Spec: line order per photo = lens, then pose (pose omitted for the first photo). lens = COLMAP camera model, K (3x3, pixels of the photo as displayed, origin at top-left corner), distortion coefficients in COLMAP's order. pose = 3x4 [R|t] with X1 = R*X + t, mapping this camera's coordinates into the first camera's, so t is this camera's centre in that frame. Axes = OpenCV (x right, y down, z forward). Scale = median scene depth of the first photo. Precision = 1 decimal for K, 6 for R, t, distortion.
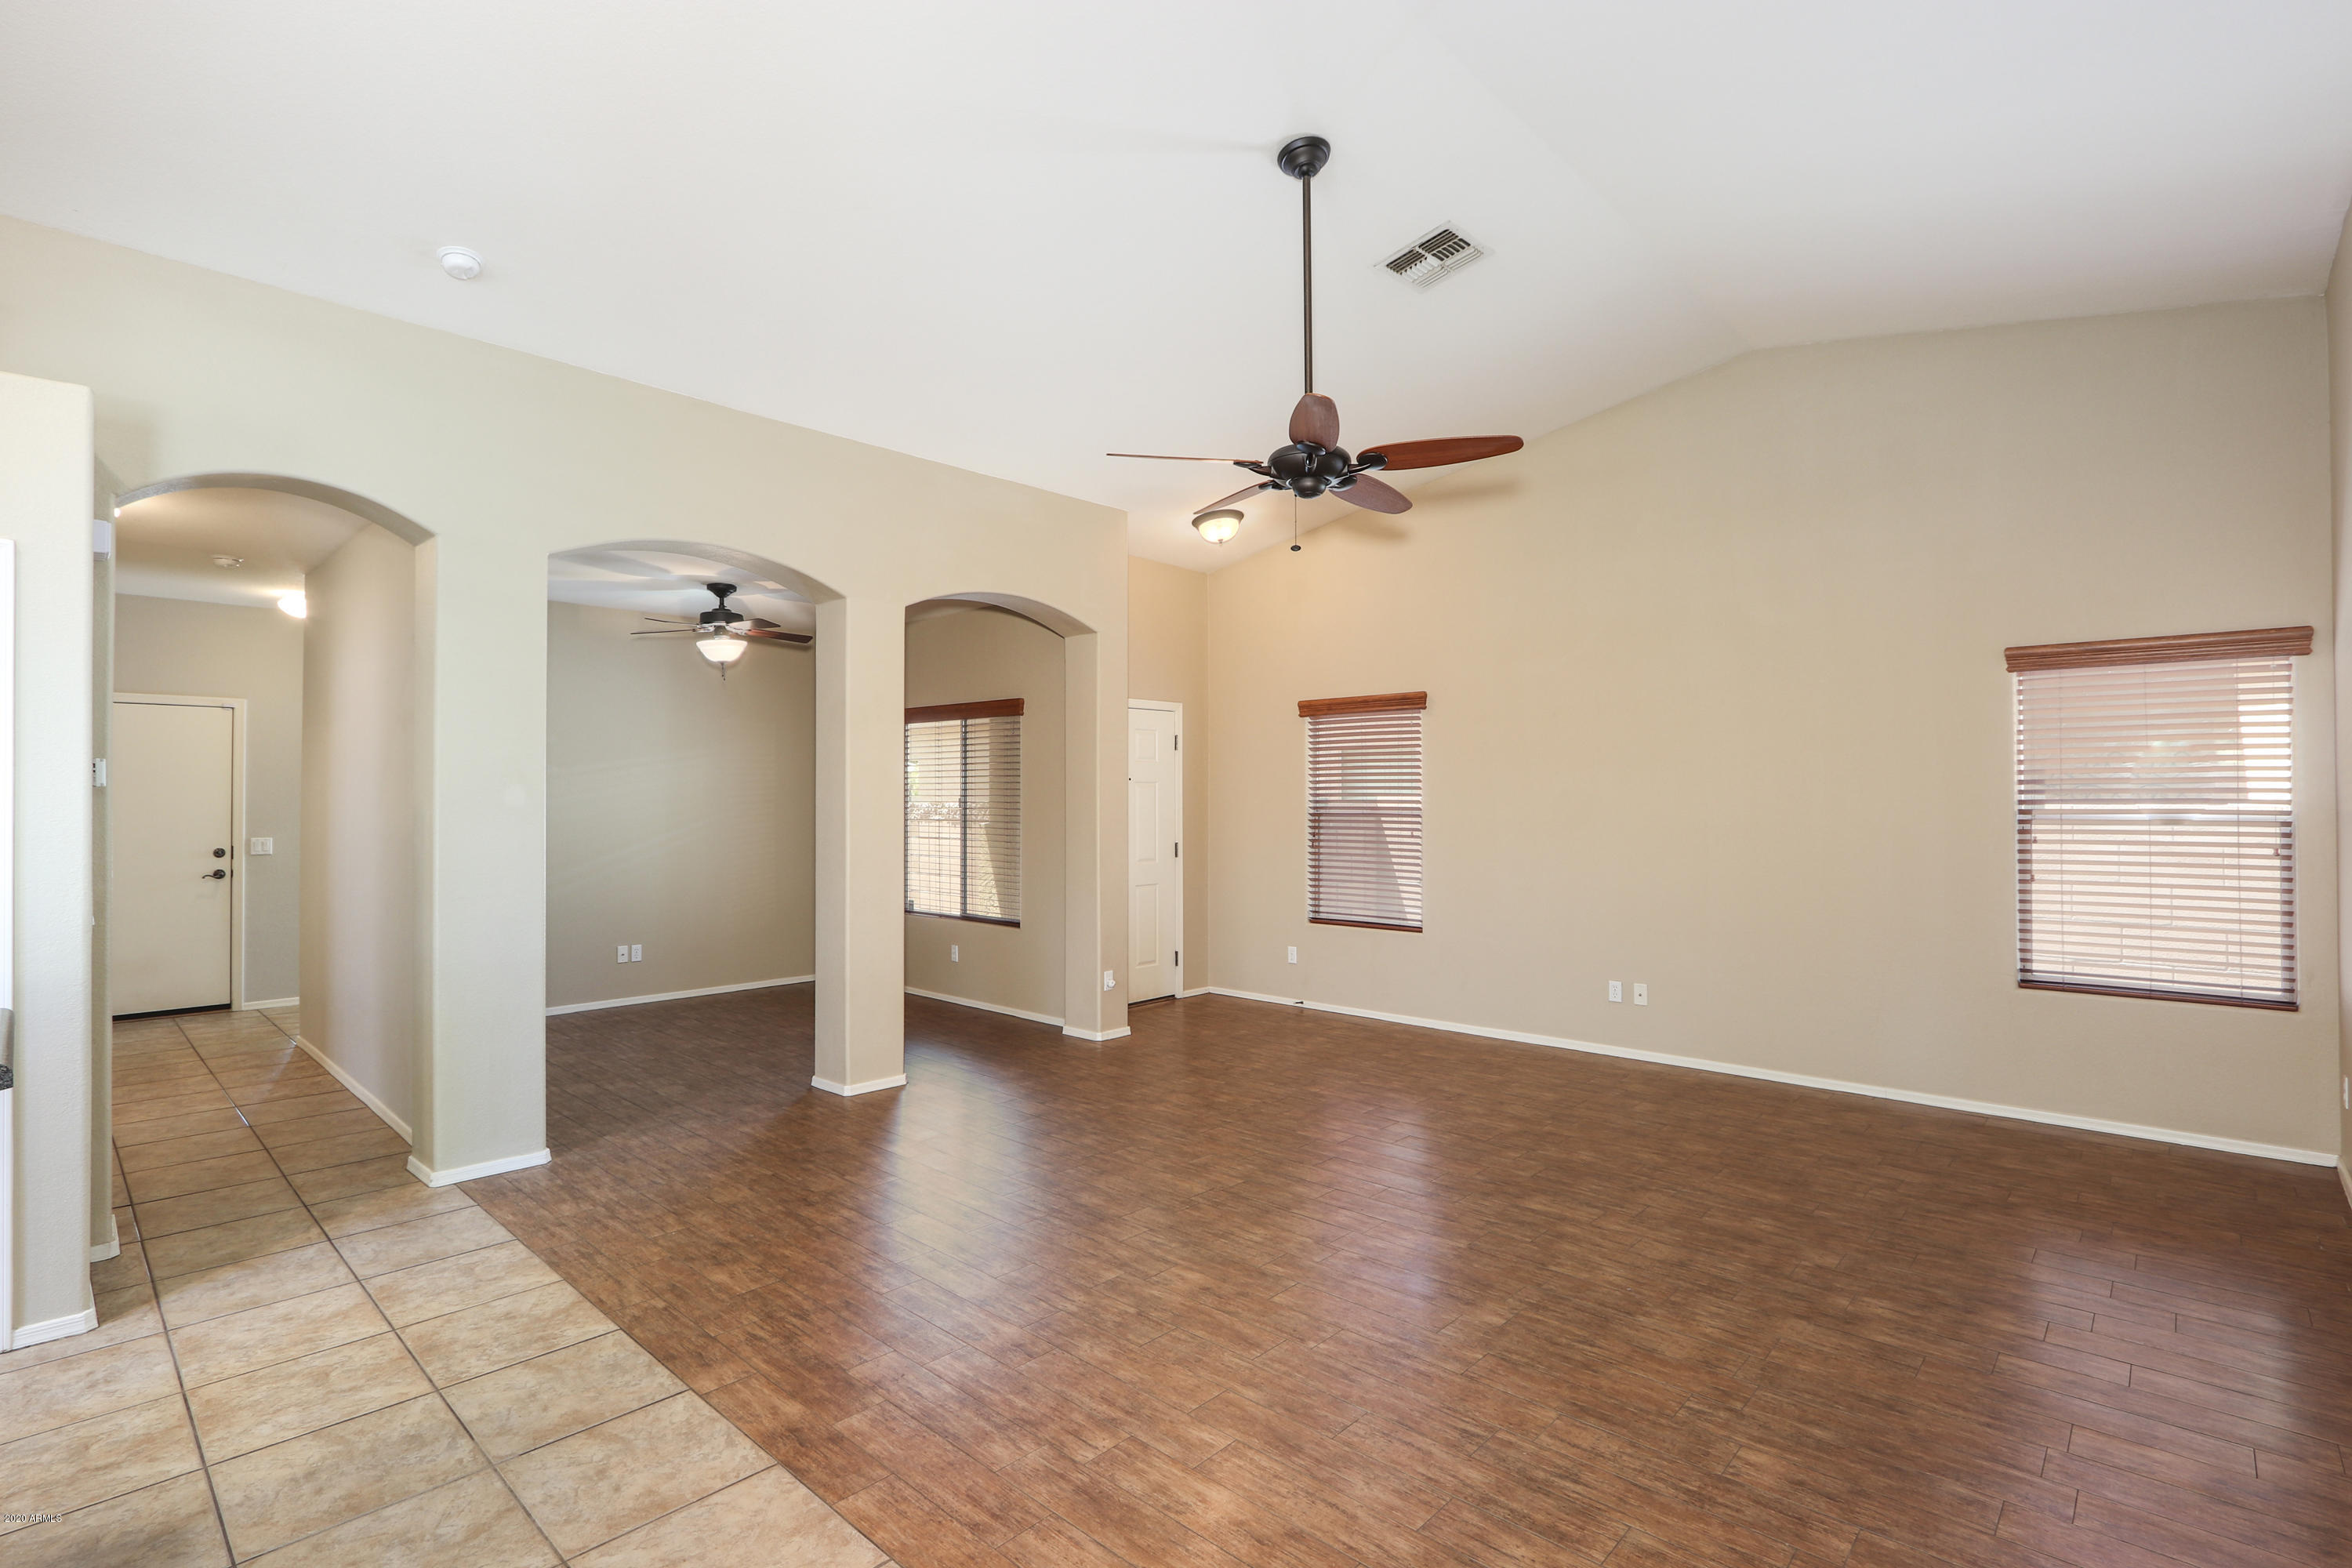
lens RADIAL K [[1114.0, 0, 1168.9], [0, 1114.0, 776.0], [0, 0, 1]] dist [-0.014142, 0.001055]
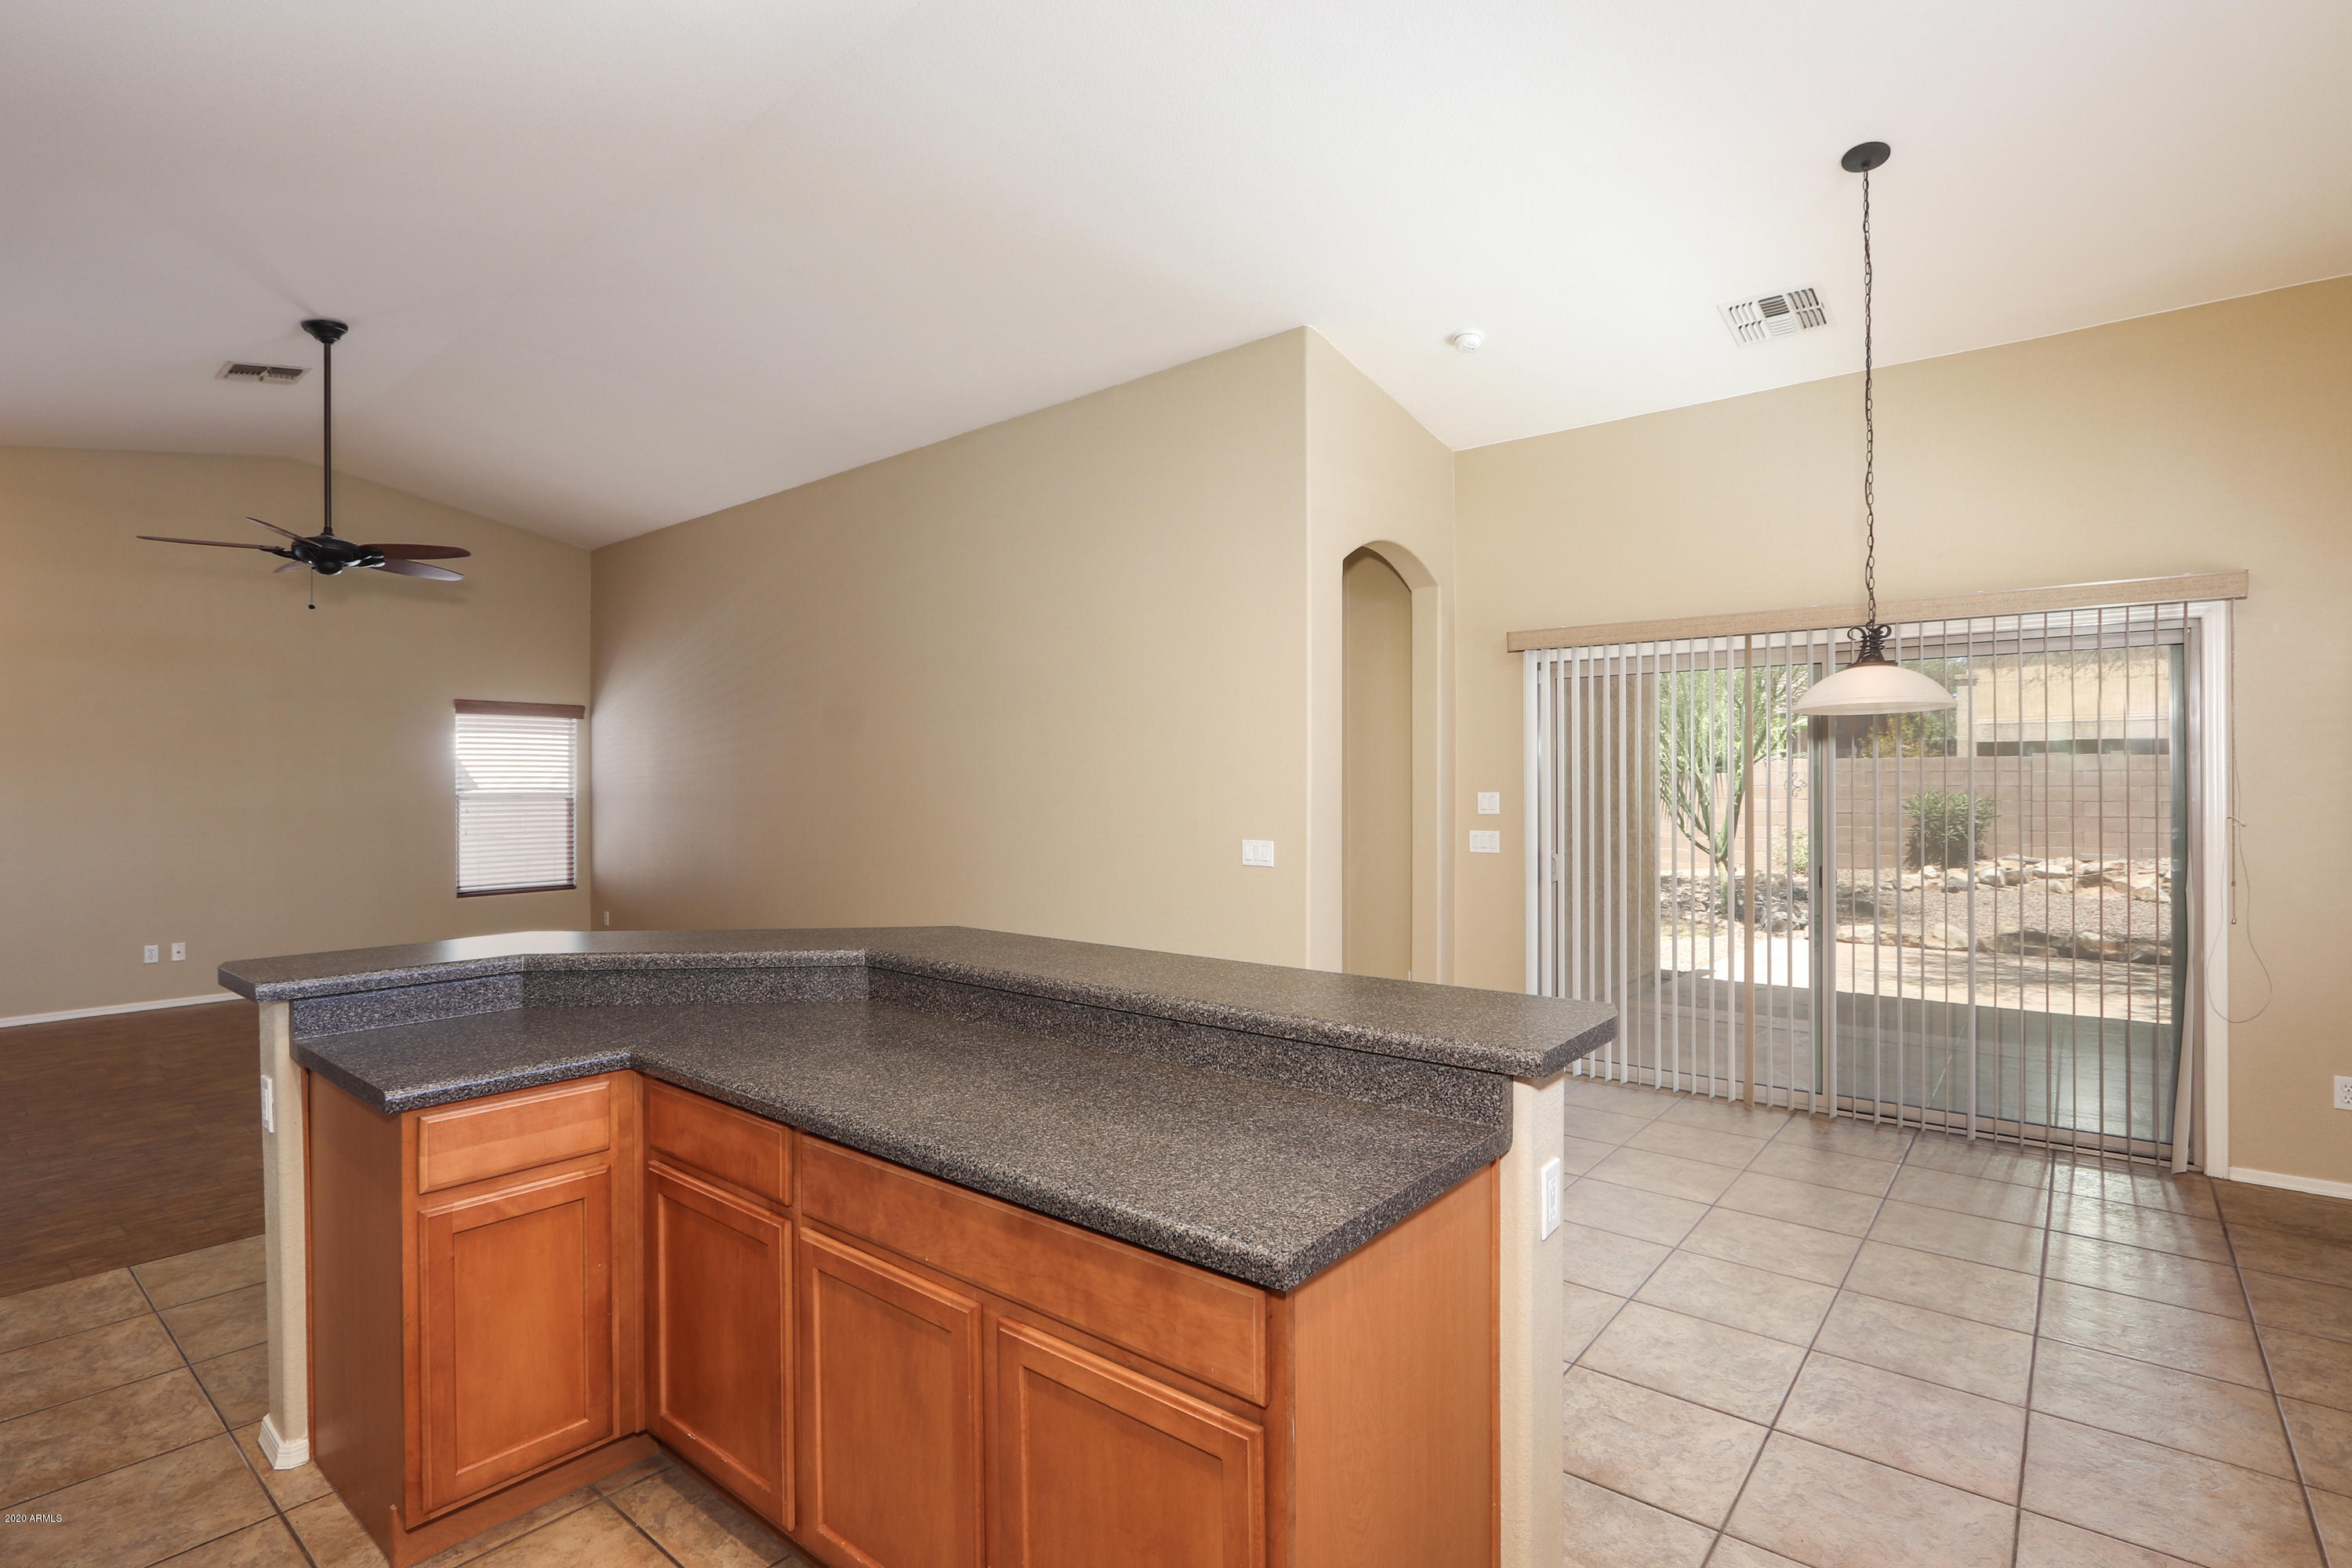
lens RADIAL K [[1114.0, 0, 1140.1], [0, 1114.0, 776.0], [0, 0, 1]] dist [-0.014142, 0.001055]
pose [[-0.047946, 0.006902, 0.998826, -1.385582], [-0.016451, 0.999835, -0.007699, -0.001790], [-0.998714, -0.016801, -0.047825, 0.038144]]
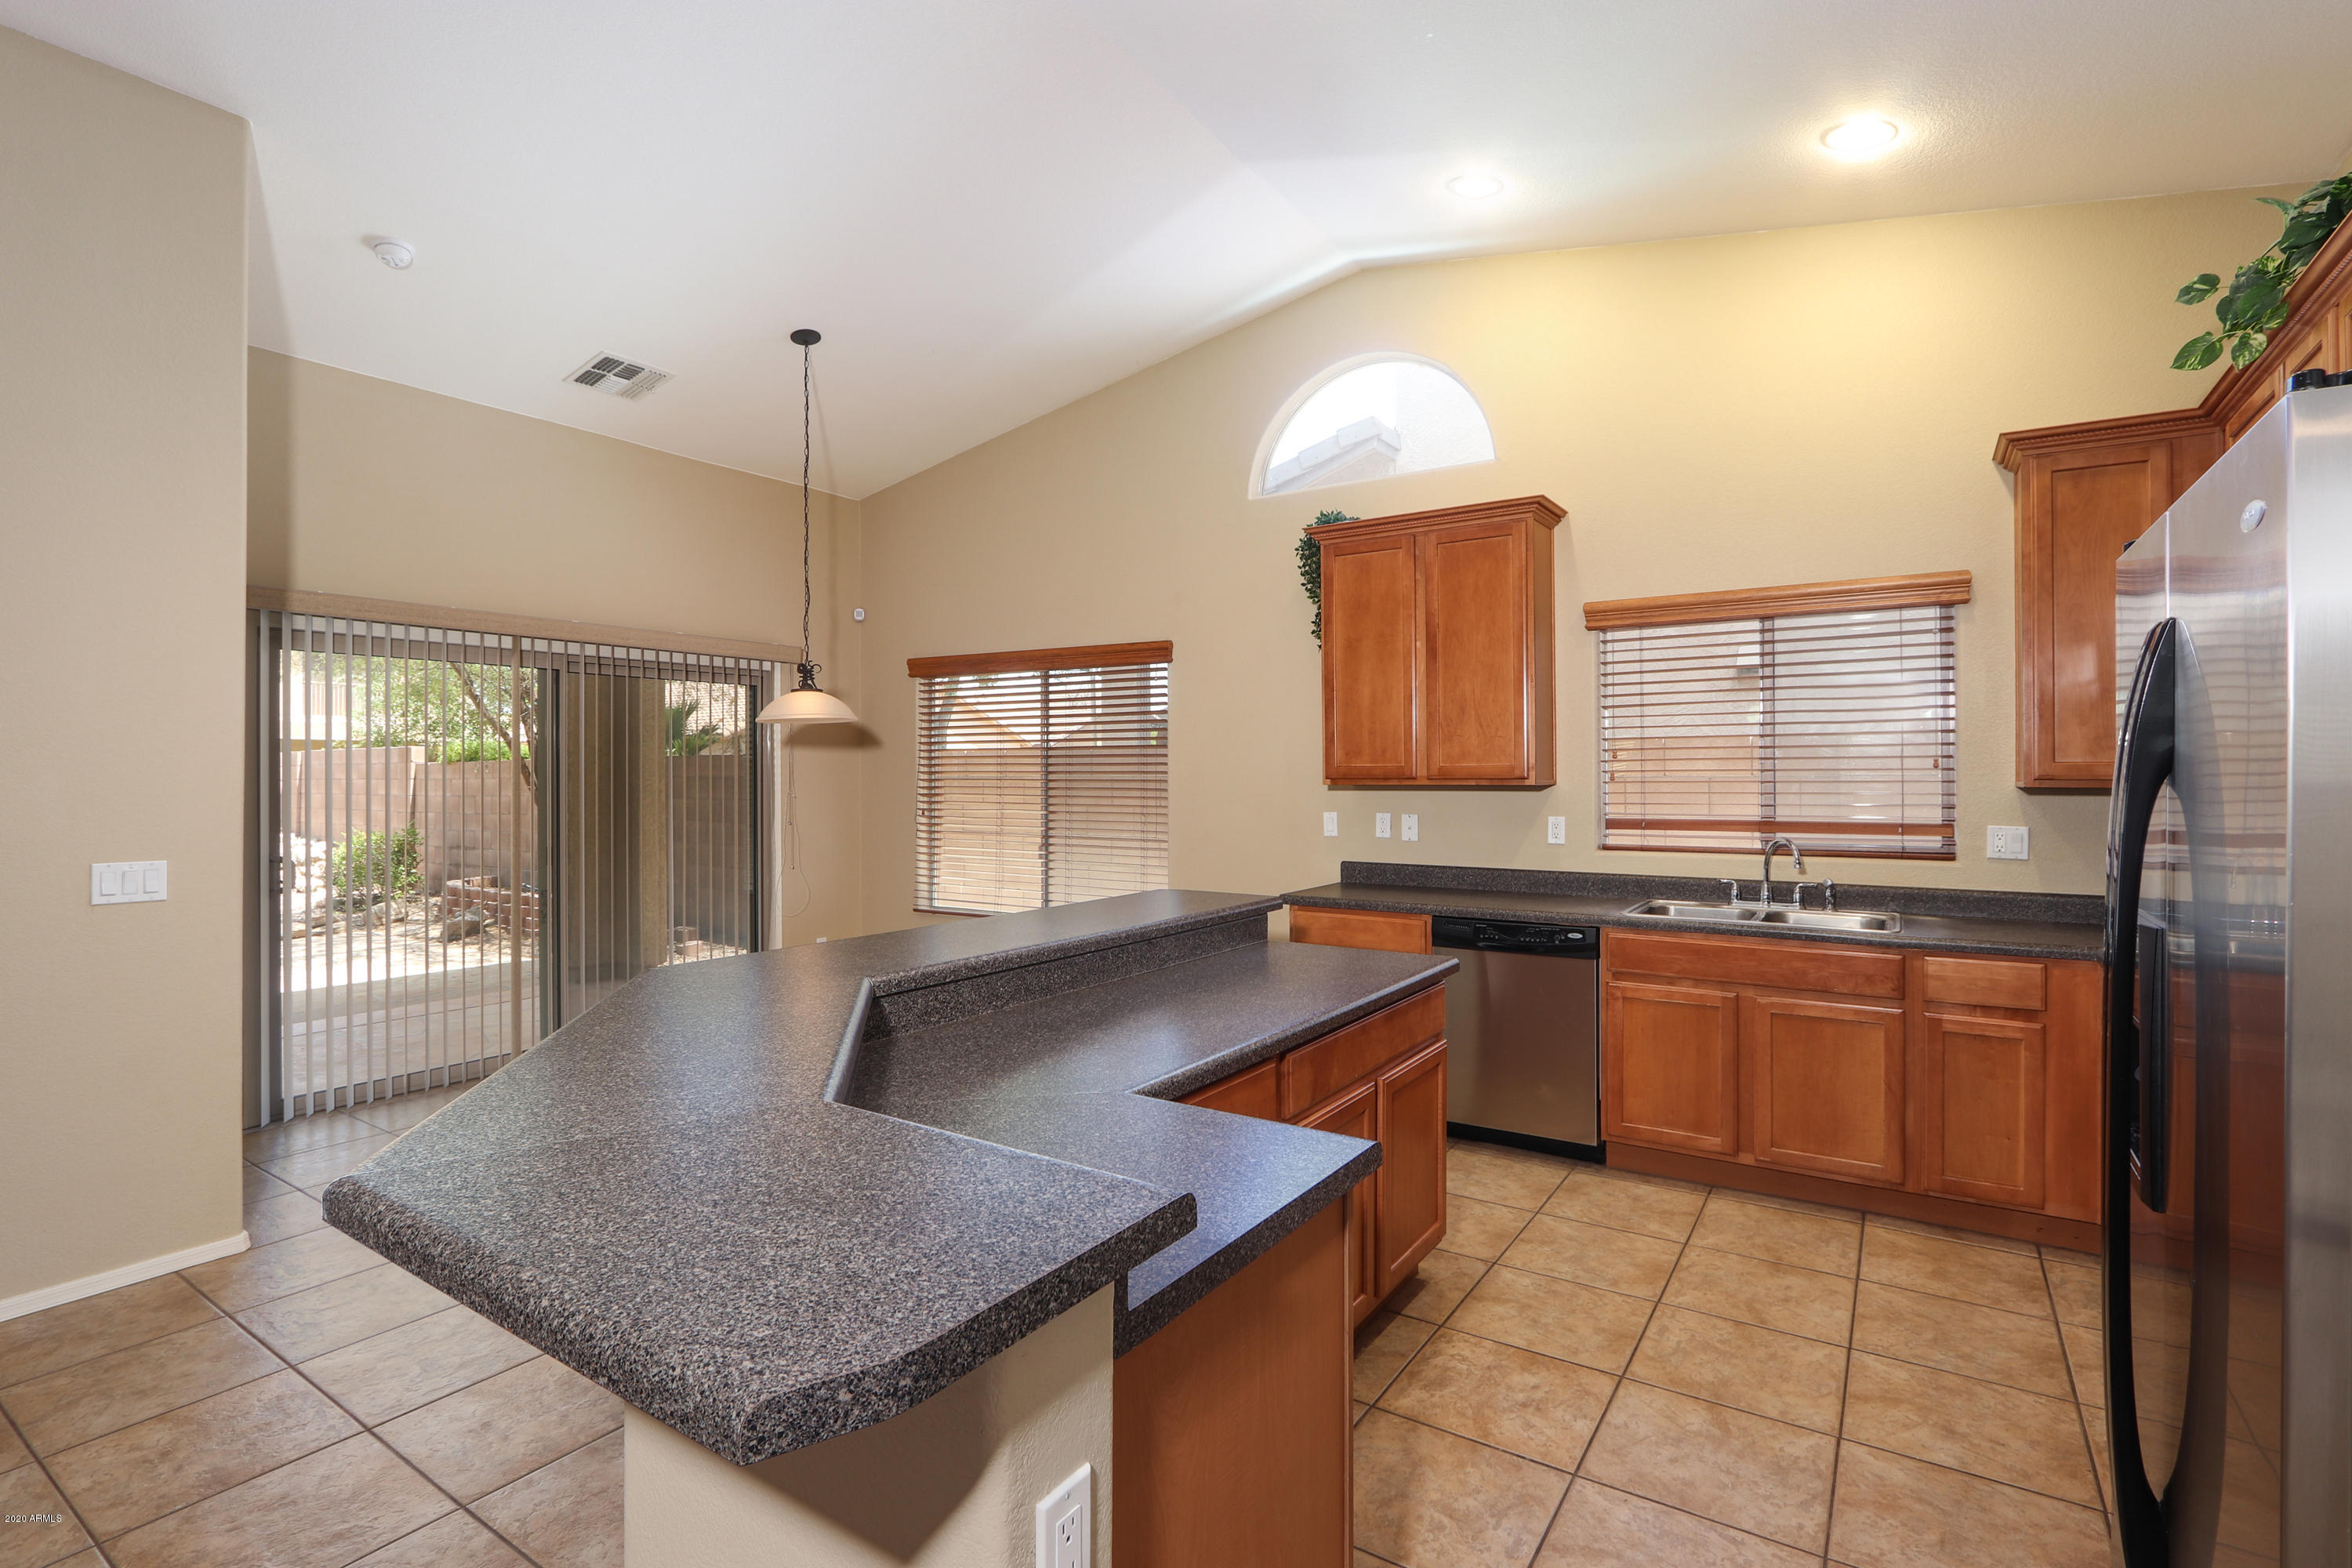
lens RADIAL K [[1114.0, 0, 1161.3], [0, 1114.0, 774.8], [0, 0, 1]] dist [-0.014142, 0.001055]
pose [[-0.988715, 0.006760, -0.149658, -0.674200], [0.009957, 0.999738, -0.020622, 0.024604], [0.149479, -0.021879, -0.988523, 0.798780]]
